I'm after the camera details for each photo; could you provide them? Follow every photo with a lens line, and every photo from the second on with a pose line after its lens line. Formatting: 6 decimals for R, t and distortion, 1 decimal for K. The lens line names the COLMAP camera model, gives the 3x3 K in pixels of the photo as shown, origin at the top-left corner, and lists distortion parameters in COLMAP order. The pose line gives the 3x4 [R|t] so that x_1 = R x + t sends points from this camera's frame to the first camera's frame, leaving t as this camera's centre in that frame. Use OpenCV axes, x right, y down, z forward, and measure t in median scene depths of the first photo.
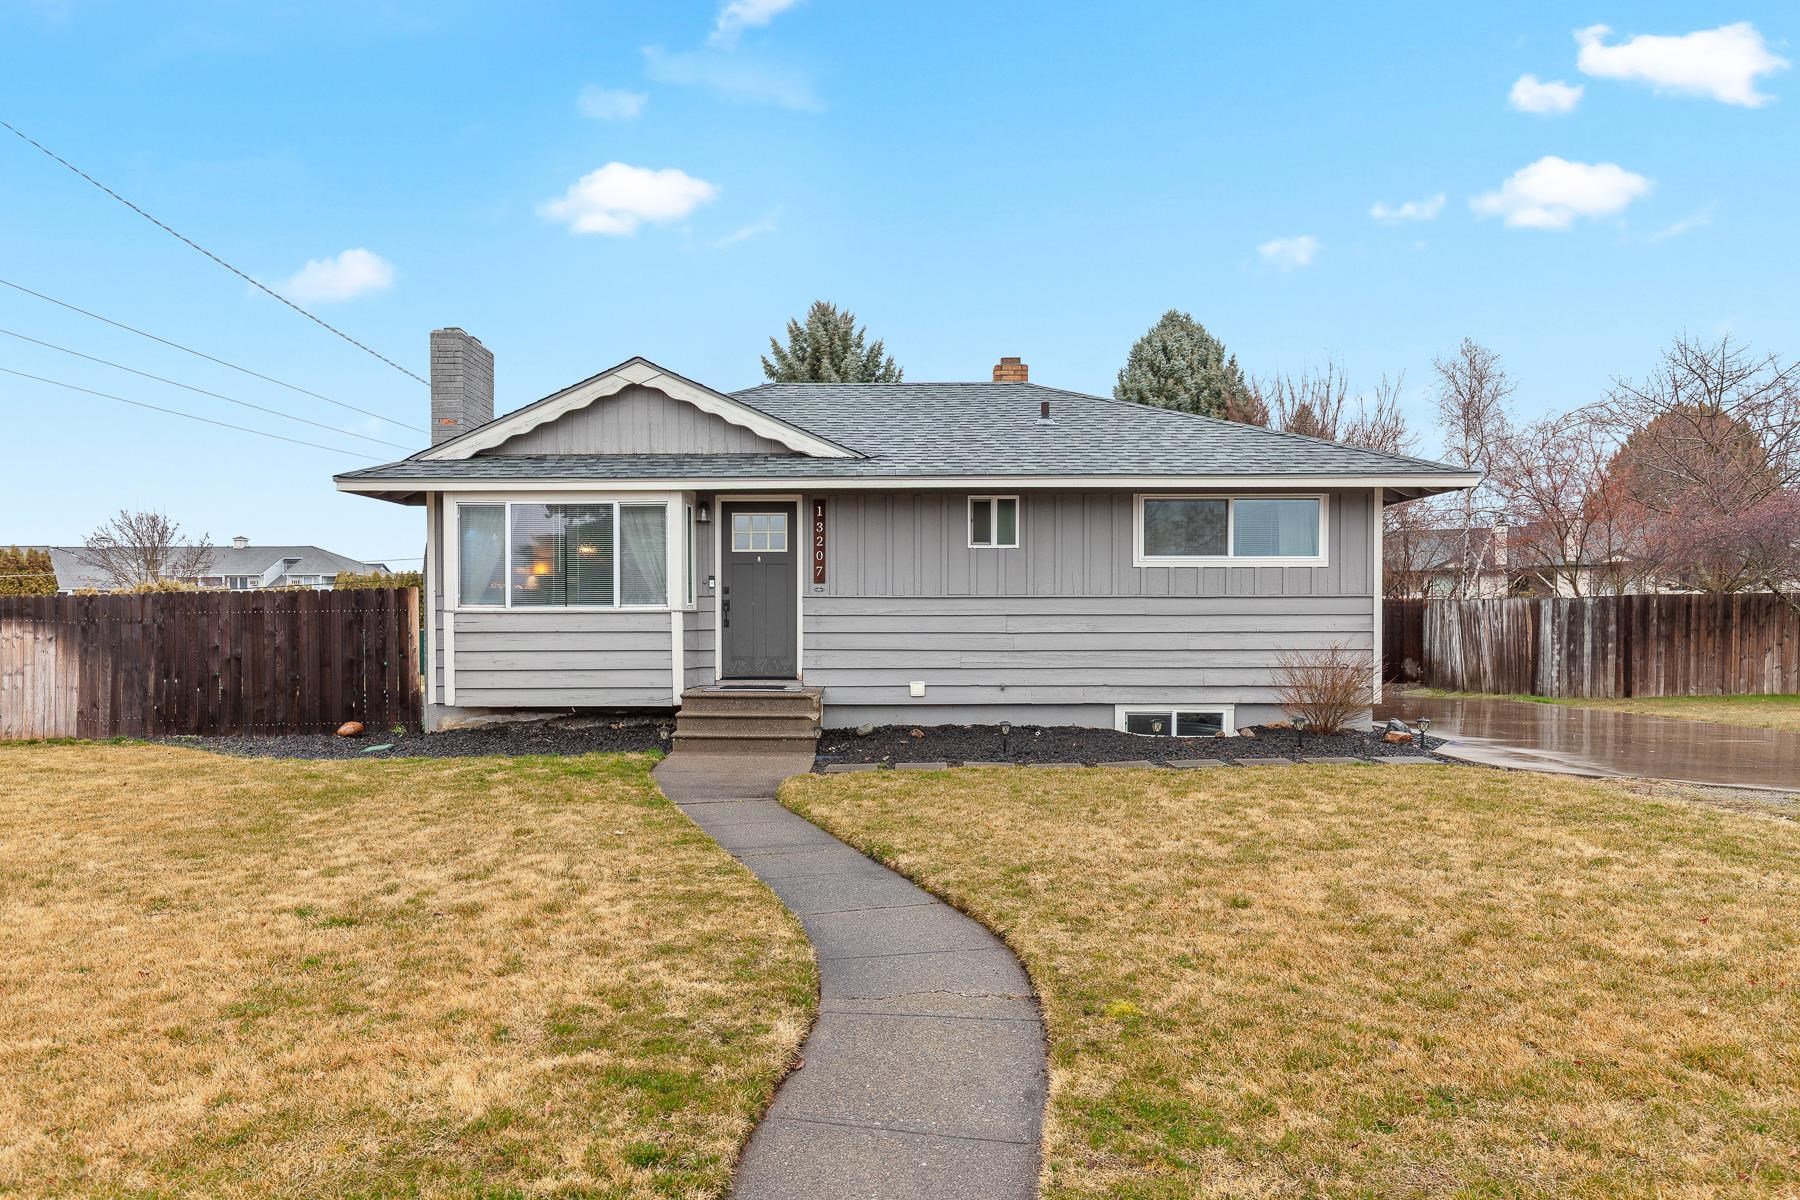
lens RADIAL K [[1221.4, 0, 900.8], [0, 1221.4, 652.0], [0, 0, 1]] dist [0.004307, 0.000259]
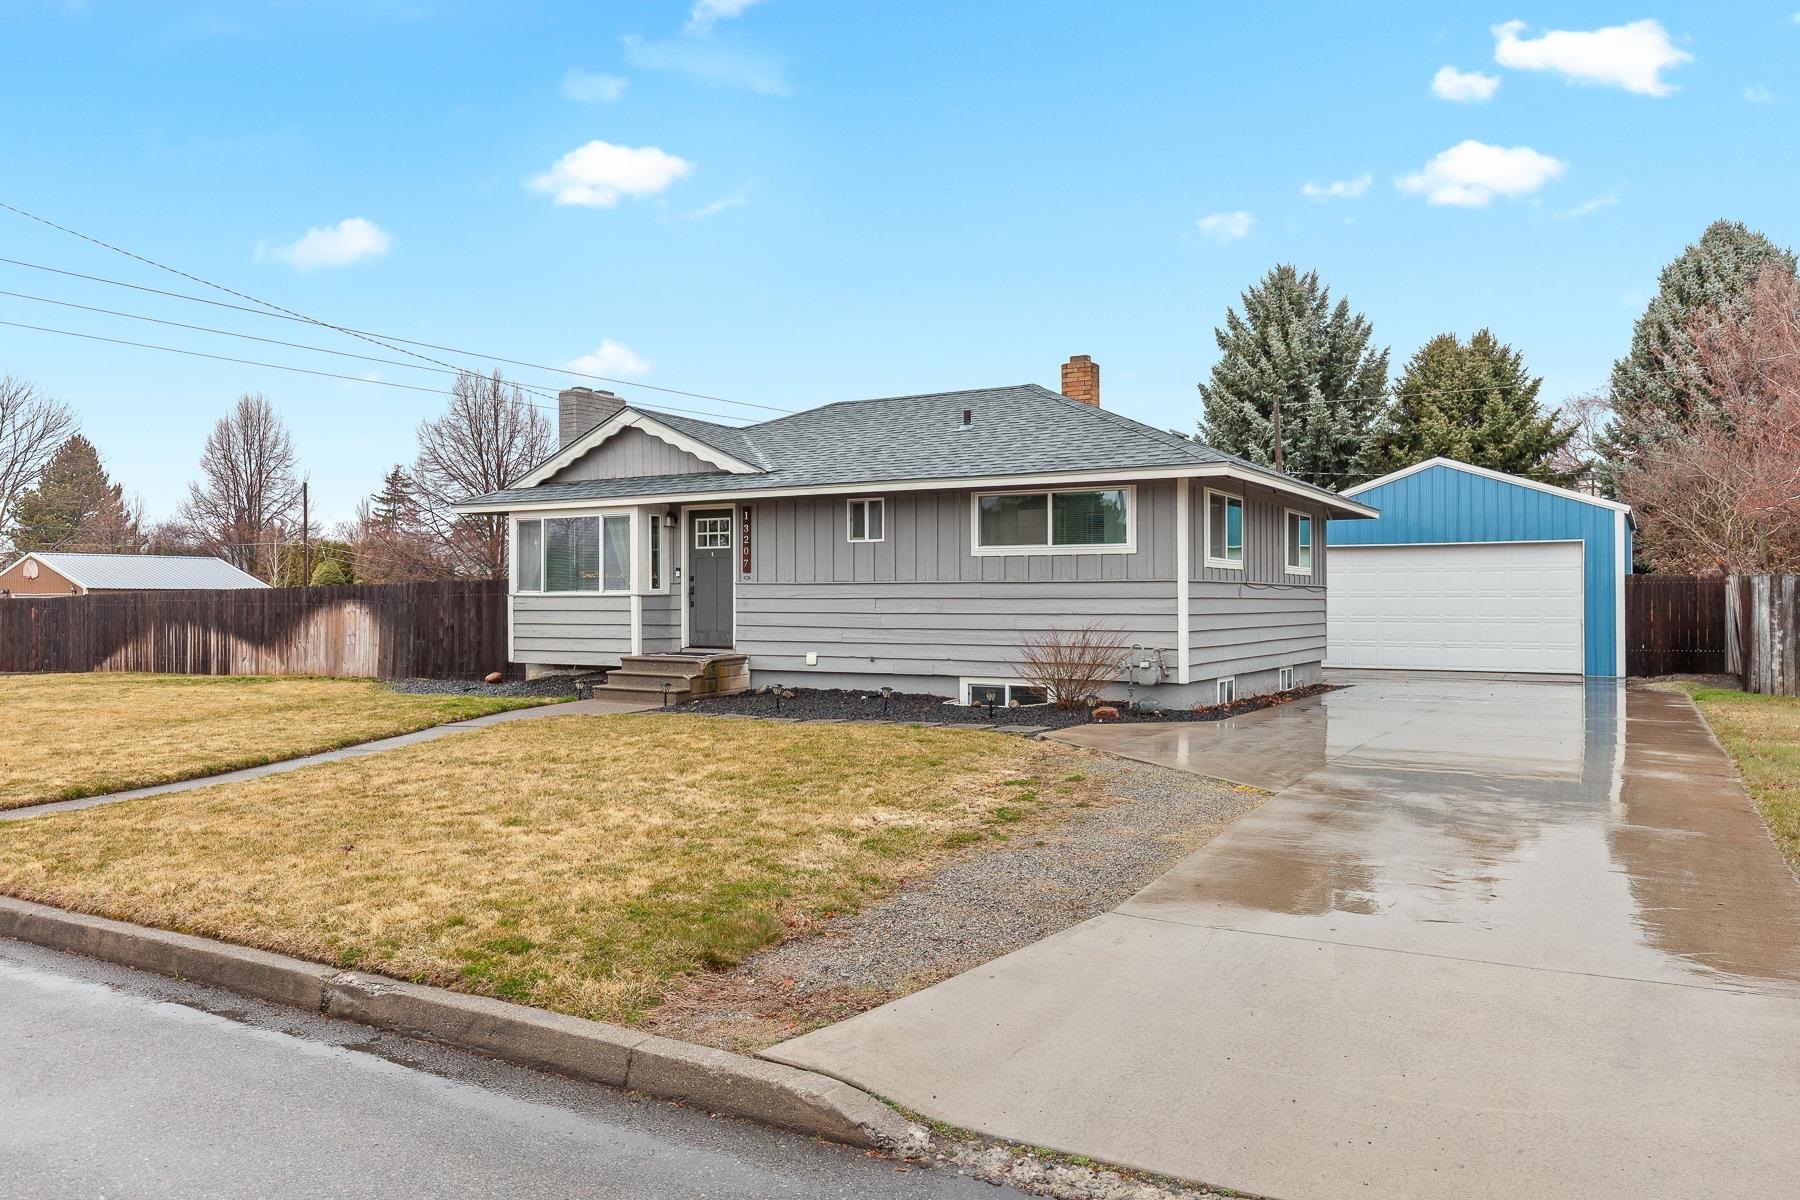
lens RADIAL K [[1278.0, 0, 900.0], [0, 1278.0, 600.0], [0, 0, 1]] dist [-0.000210, 0.000909]
pose [[0.872456, 0.002287, -0.488687, 0.716328], [-0.012754, 0.999755, -0.018090, -0.006381], [0.488526, 0.022015, 0.872272, -0.073457]]
